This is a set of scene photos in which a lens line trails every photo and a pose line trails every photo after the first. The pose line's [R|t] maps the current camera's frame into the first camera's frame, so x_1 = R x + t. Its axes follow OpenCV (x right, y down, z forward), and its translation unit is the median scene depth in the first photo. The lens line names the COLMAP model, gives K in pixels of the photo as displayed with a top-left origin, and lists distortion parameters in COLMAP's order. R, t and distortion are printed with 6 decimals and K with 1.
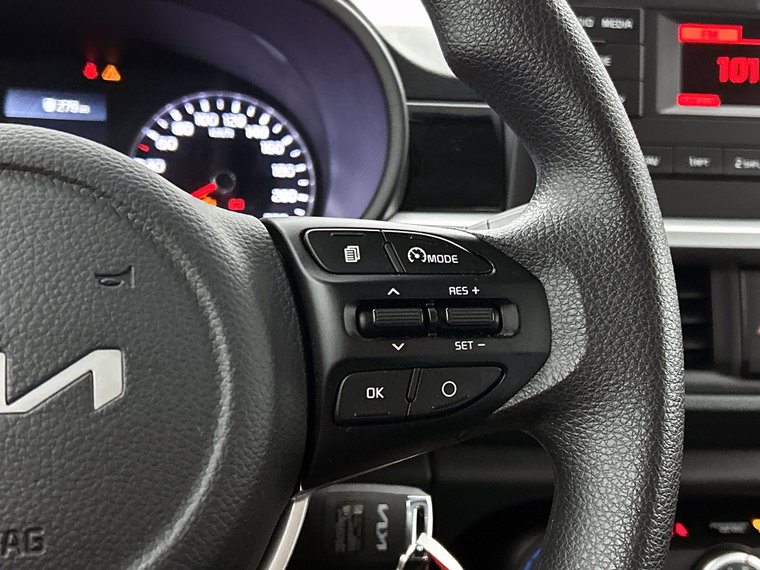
lens RADIAL K [[1065.8, 0, 380.2], [0, 1065.8, 258.2], [0, 0, 1]] dist [0.367119, -1.464925]
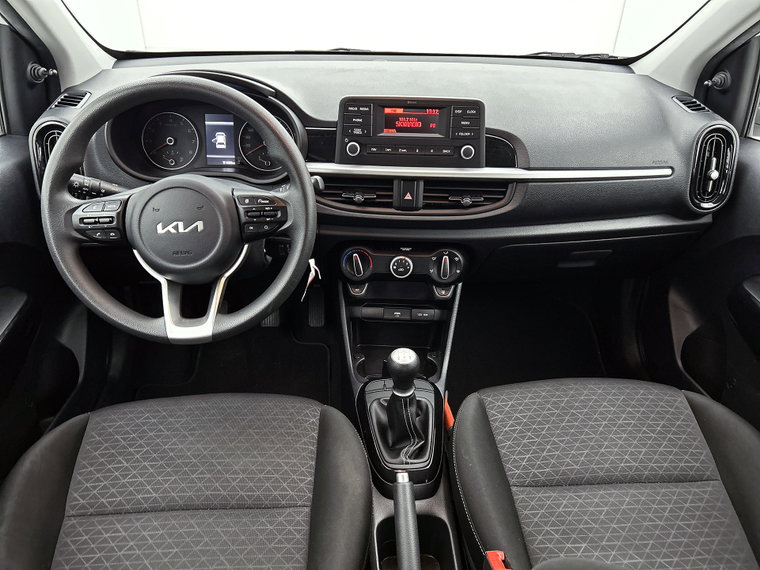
lens RADIAL K [[565.9, 0, 375.4], [0, 565.9, 287.5], [0, 0, 1]] dist [0.007405, -0.001504]
pose [[0.984504, 0.064450, -0.163092, 0.691997], [-0.002246, 0.934573, 0.355763, -0.386188], [0.175350, -0.349884, 0.920236, -1.016245]]
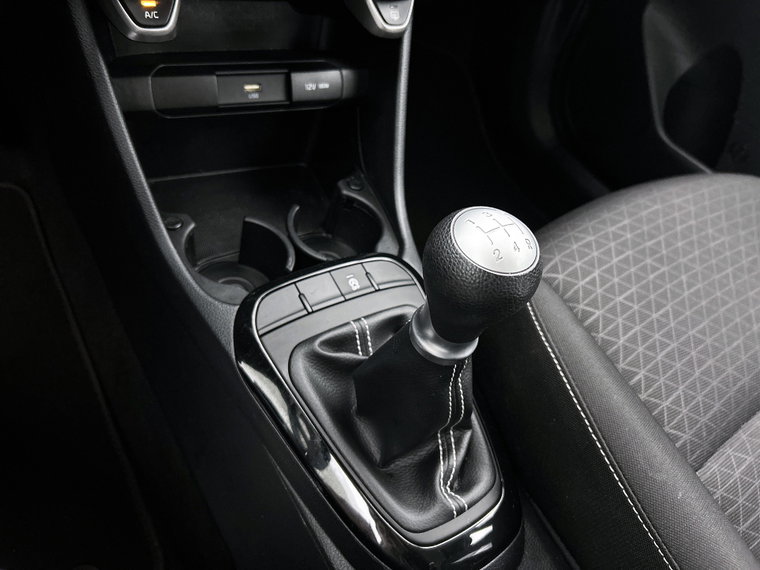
lens RADIAL K [[586.7, 0, 371.3], [0, 586.7, 280.8], [0, 0, 1]] dist [0.031908, -0.063007]
pose [[0.928775, -0.127605, 0.347985, 0.165823], [-0.129965, 0.767135, 0.628183, 0.246155], [-0.347111, -0.628667, 0.695911, 0.378813]]
